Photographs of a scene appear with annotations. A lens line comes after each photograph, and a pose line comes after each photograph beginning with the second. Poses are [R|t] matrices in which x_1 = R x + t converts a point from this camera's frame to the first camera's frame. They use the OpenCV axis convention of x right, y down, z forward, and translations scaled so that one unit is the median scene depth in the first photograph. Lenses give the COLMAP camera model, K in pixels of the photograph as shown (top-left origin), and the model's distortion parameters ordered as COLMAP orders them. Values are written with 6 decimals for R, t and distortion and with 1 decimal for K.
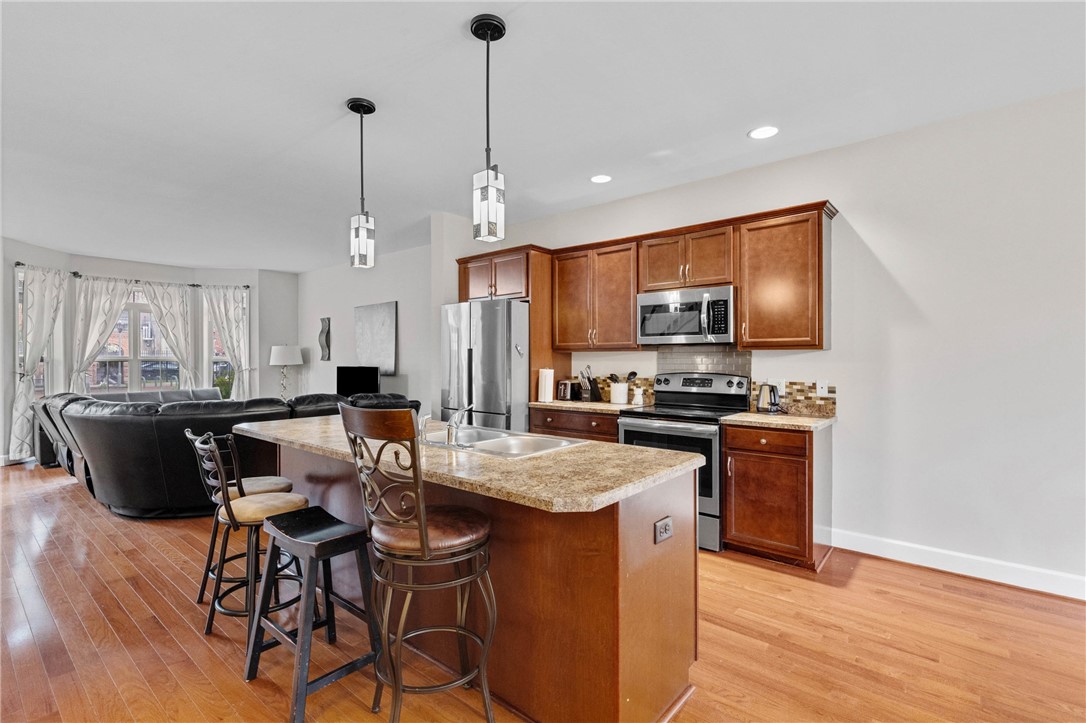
lens RADIAL K [[502.6, 0, 535.4], [0, 502.6, 361.2], [0, 0, 1]] dist [0.007481, 0.000525]
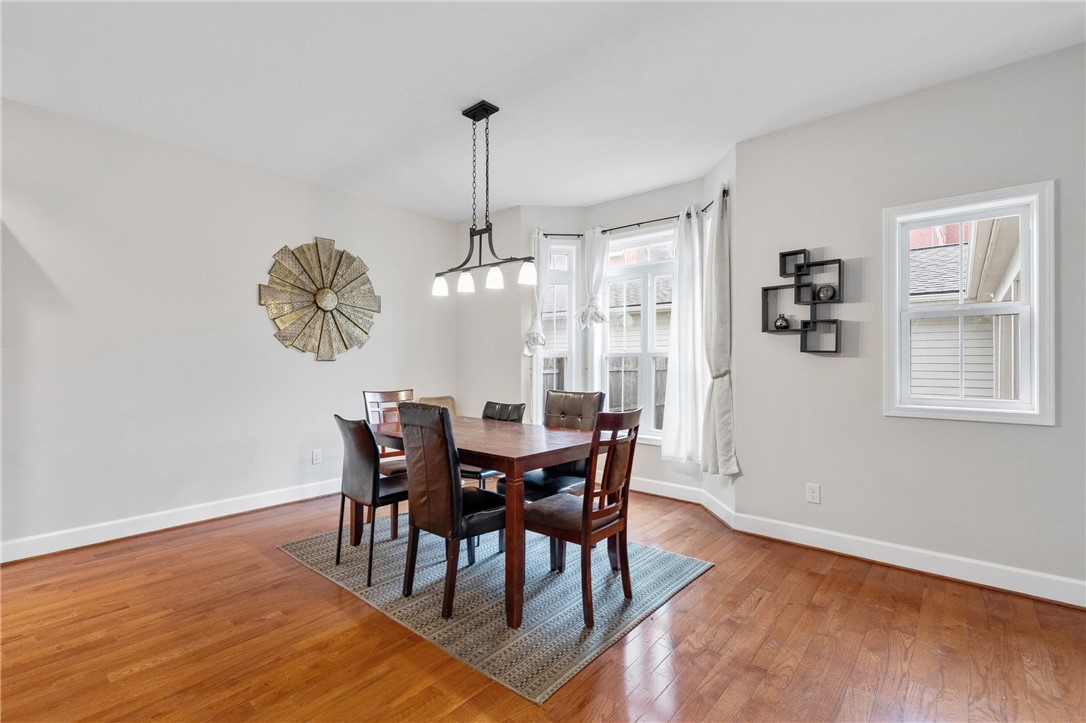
lens RADIAL K [[492.1, 0, 532.4], [0, 492.1, 362.1], [0, 0, 1]] dist [0.002117, 0.000262]
pose [[0.010179, -0.000205, 0.999948, -0.151776], [0.006478, 0.999979, 0.000139, 0.025731], [-0.999927, 0.006477, 0.010180, 0.041204]]
